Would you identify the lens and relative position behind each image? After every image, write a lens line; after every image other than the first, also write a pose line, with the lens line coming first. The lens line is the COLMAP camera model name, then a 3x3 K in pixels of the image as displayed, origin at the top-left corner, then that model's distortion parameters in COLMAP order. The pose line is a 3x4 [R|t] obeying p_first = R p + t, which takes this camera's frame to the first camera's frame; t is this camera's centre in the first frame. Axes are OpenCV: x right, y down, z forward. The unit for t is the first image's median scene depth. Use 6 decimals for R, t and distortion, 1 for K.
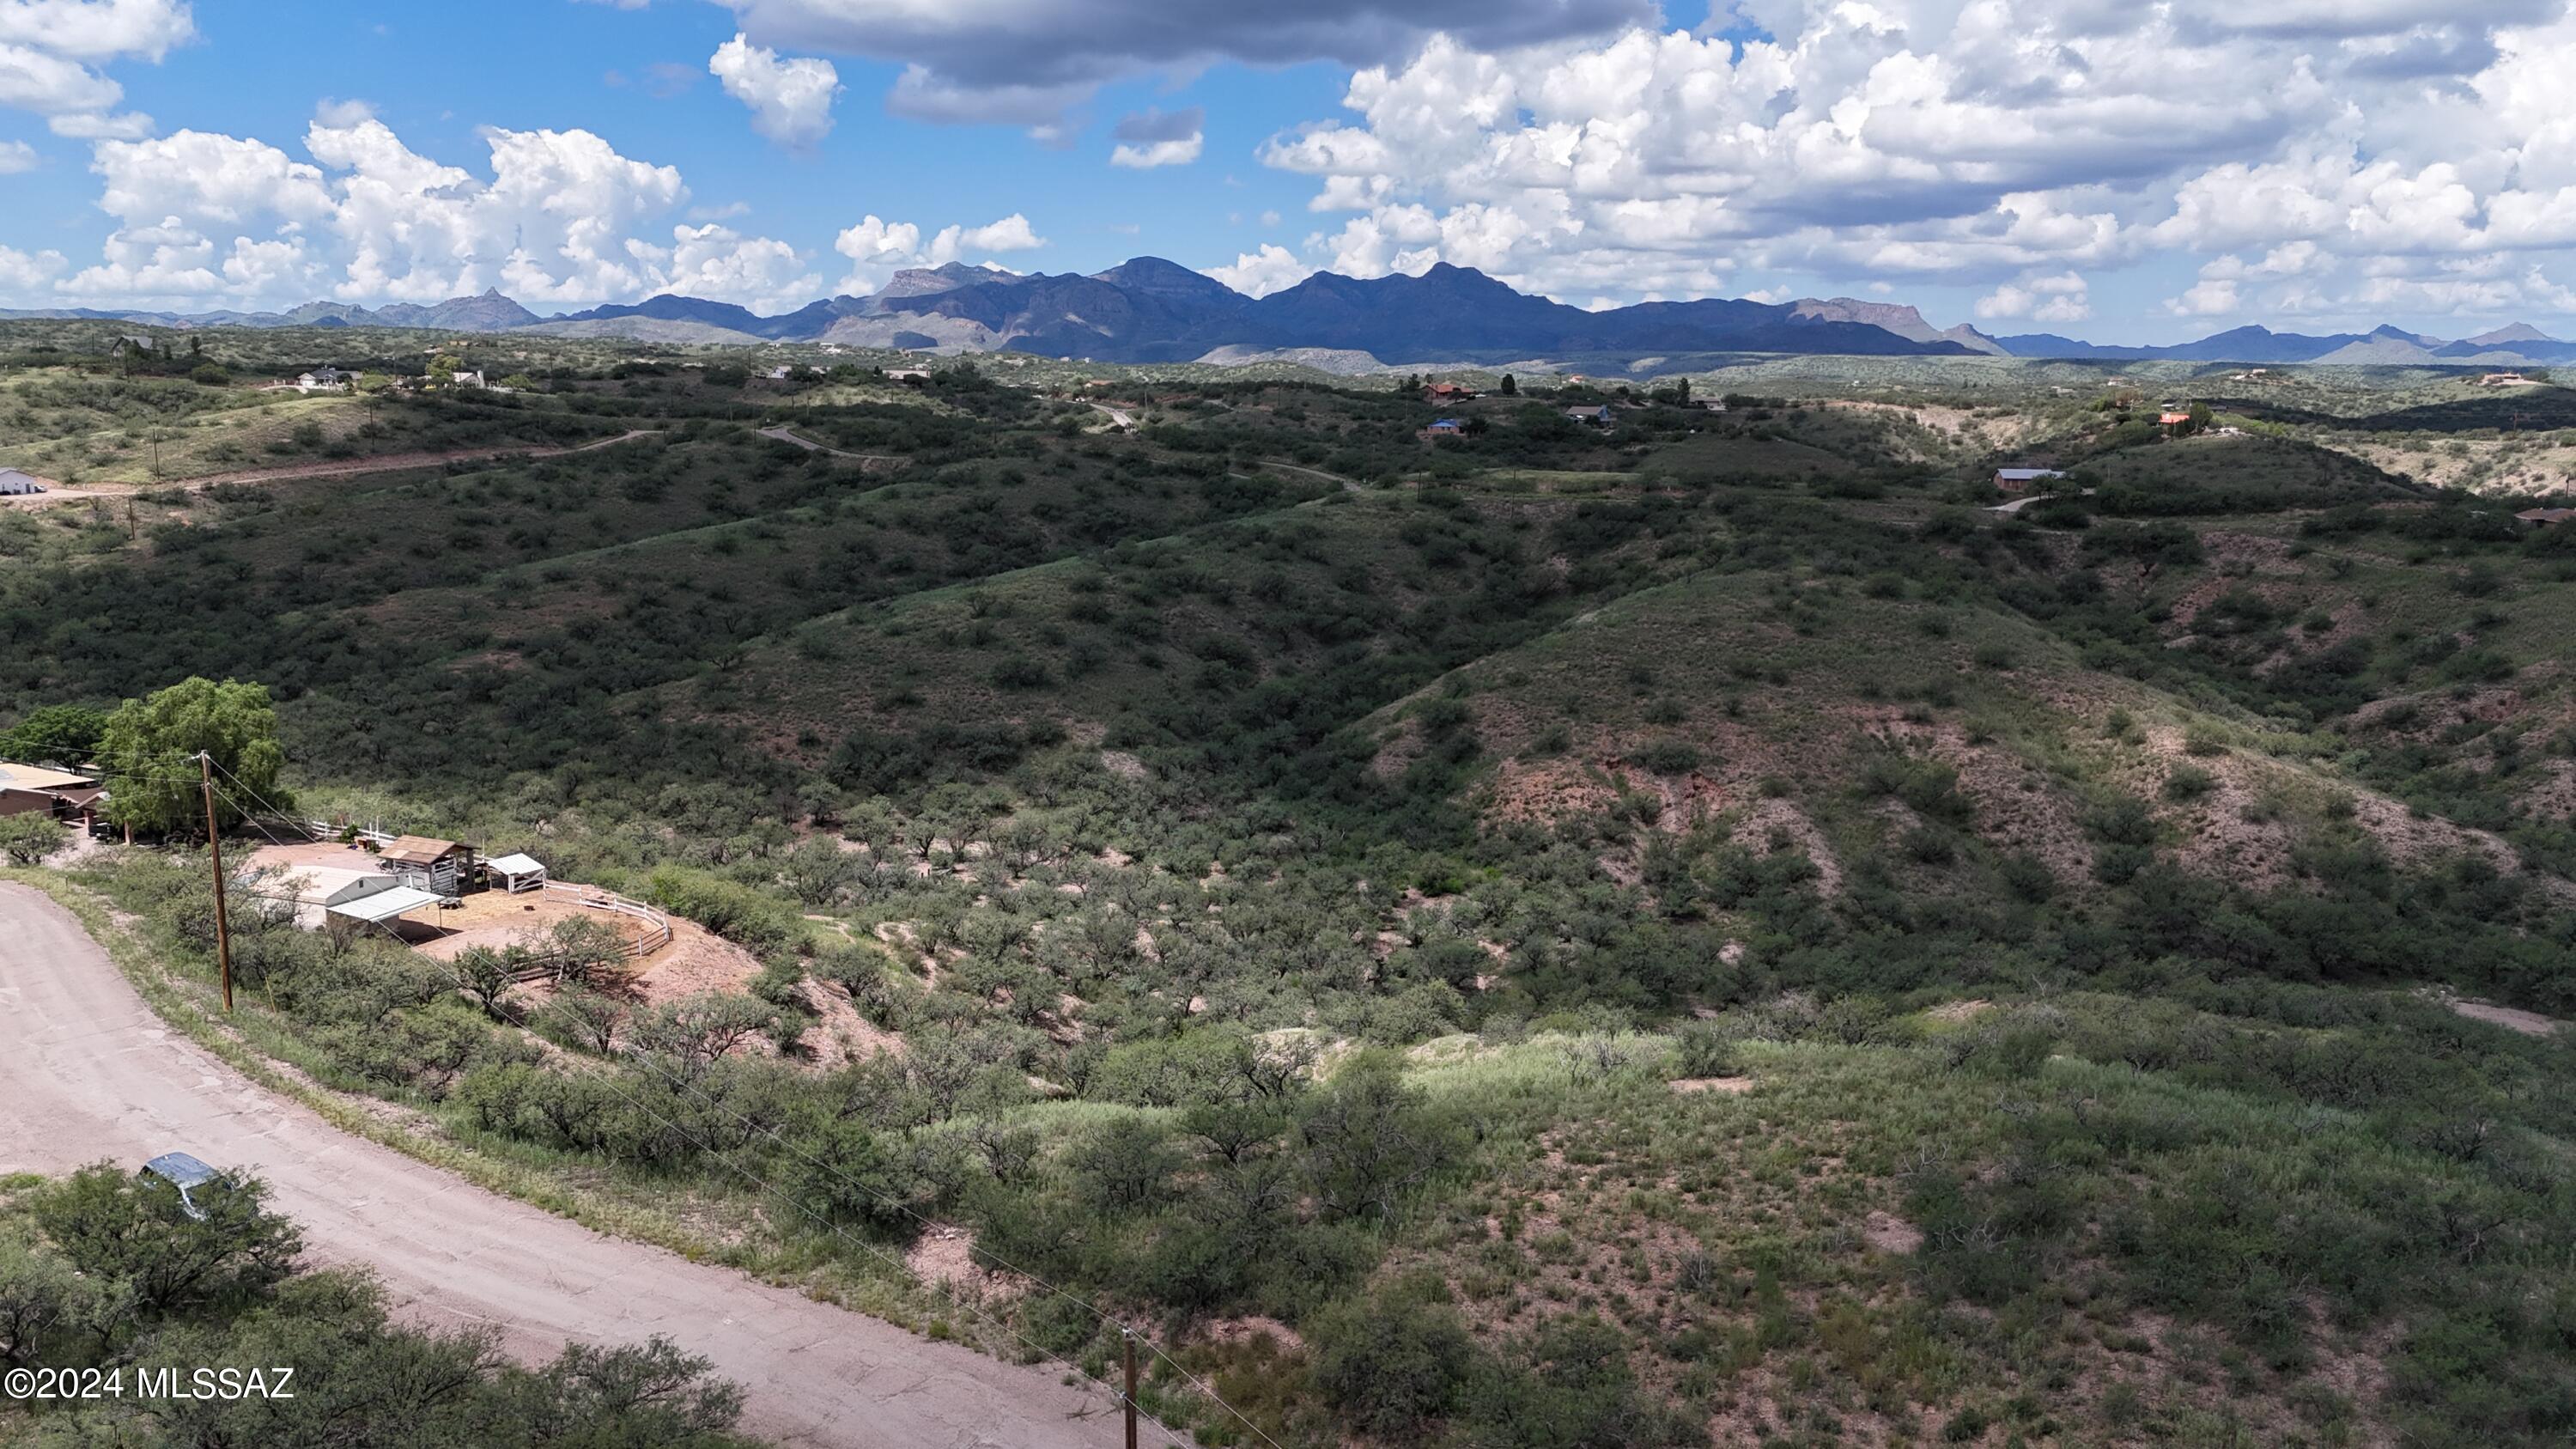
lens RADIAL K [[1877.5, 0, 1284.1], [0, 1877.5, 750.4], [0, 0, 1]] dist [0.086679, -0.089094]
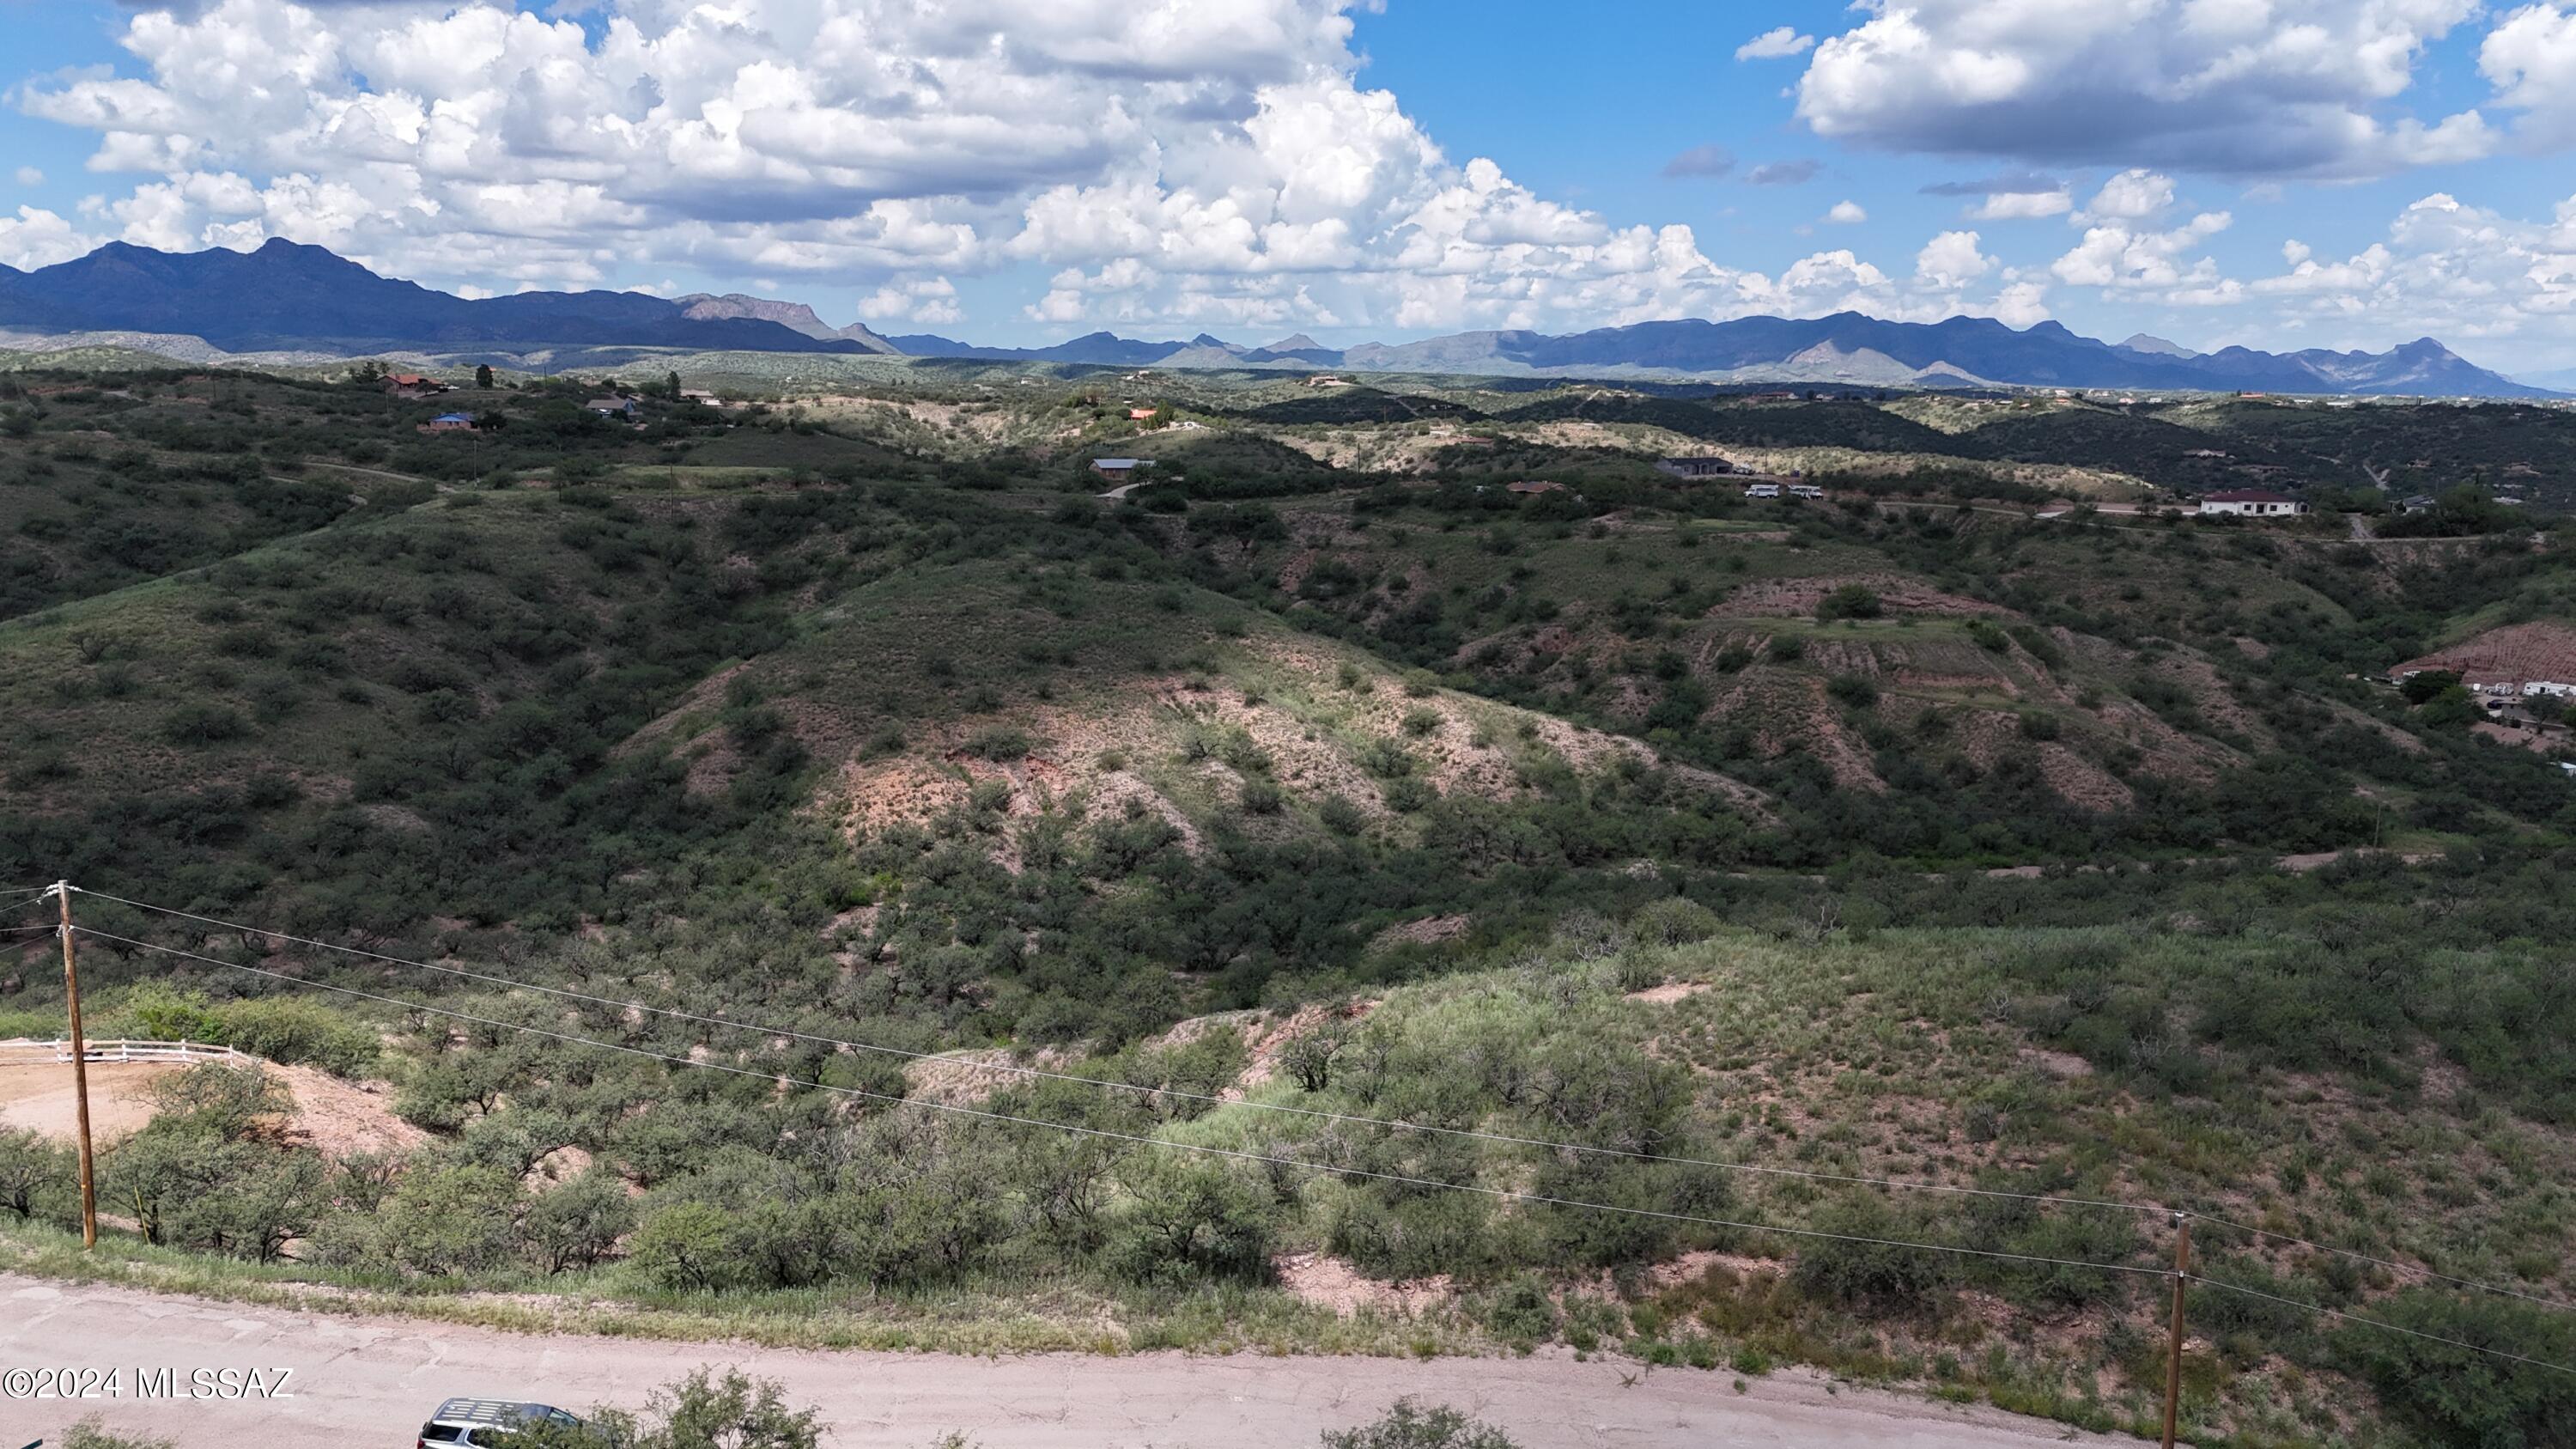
lens RADIAL K [[1877.5, 0, 1284.1], [0, 1877.5, 750.4], [0, 0, 1]] dist [0.086679, -0.089094]
pose [[0.849416, -0.102240, 0.517725, -0.126049], [0.101232, 0.994402, 0.030284, -0.005425], [-0.517923, 0.026687, 0.855011, 0.037606]]
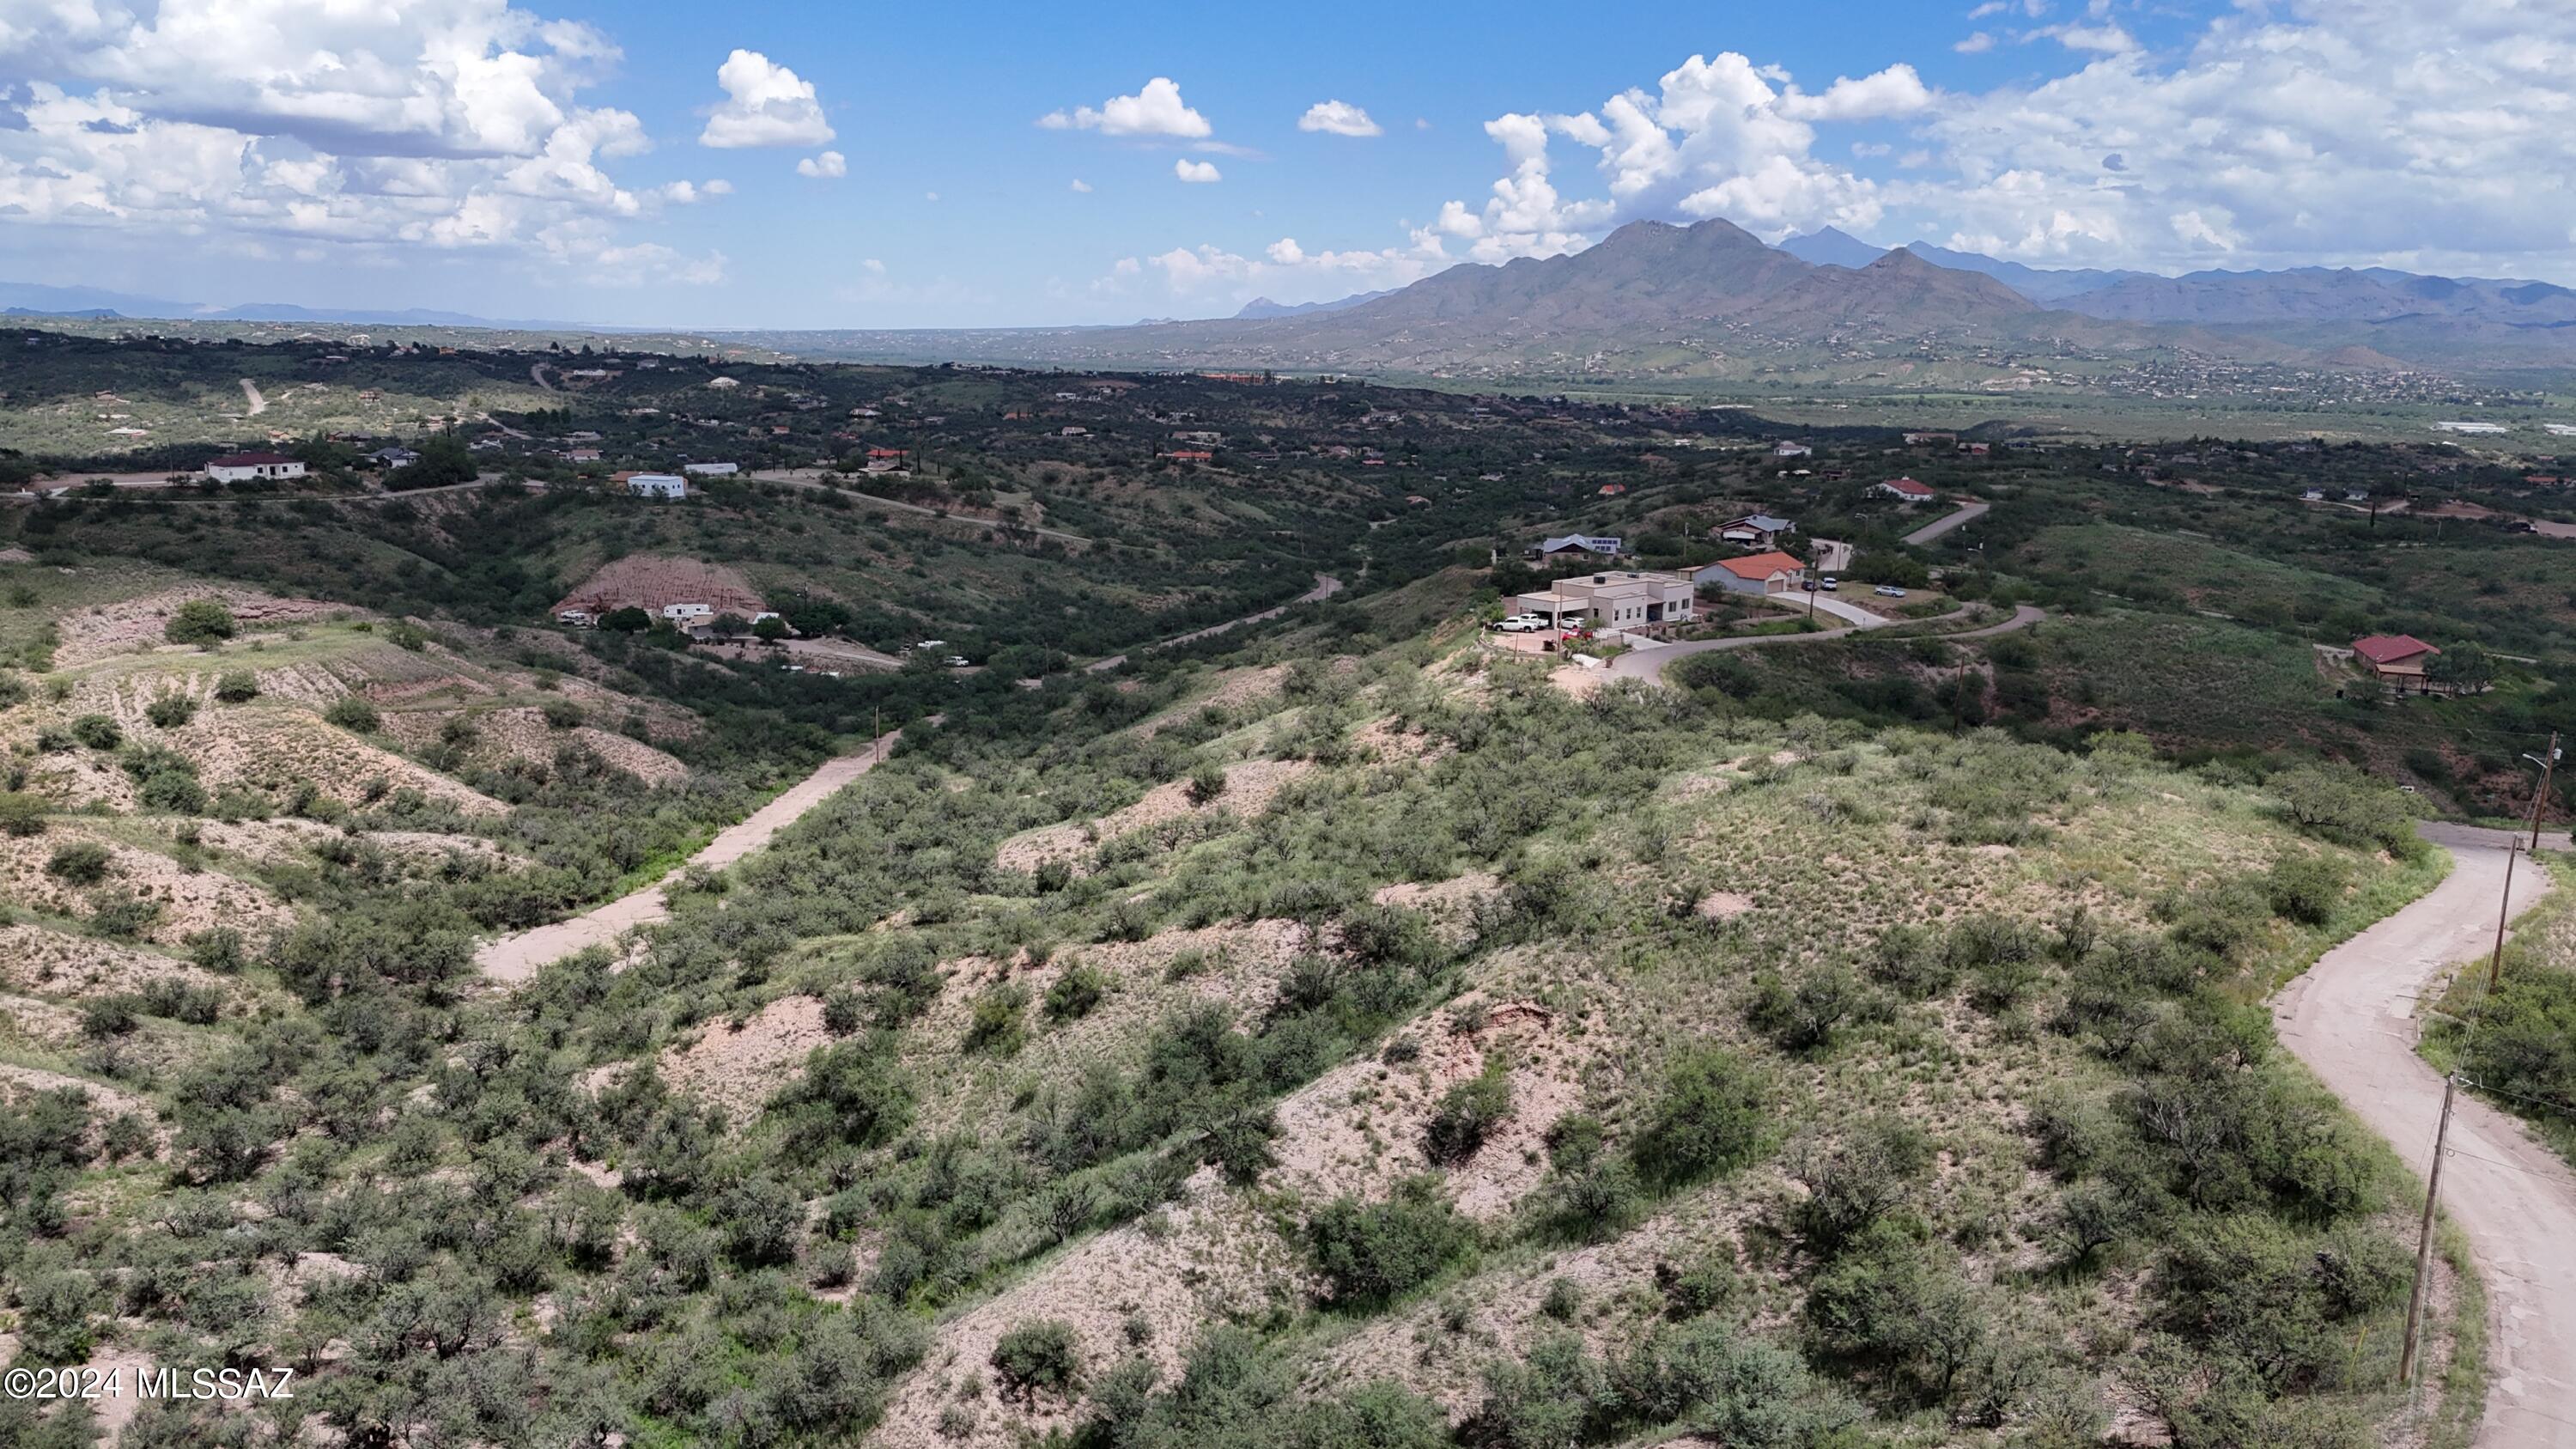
lens RADIAL K [[1889.8, 0, 1288.0], [0, 1889.8, 724.5], [0, 0, 1]] dist [0.077511, -0.067462]
pose [[-0.175192, -0.215180, 0.960732, -0.291352], [0.180239, 0.952322, 0.246163, -0.102913], [-0.967895, 0.216287, -0.128055, 0.364678]]
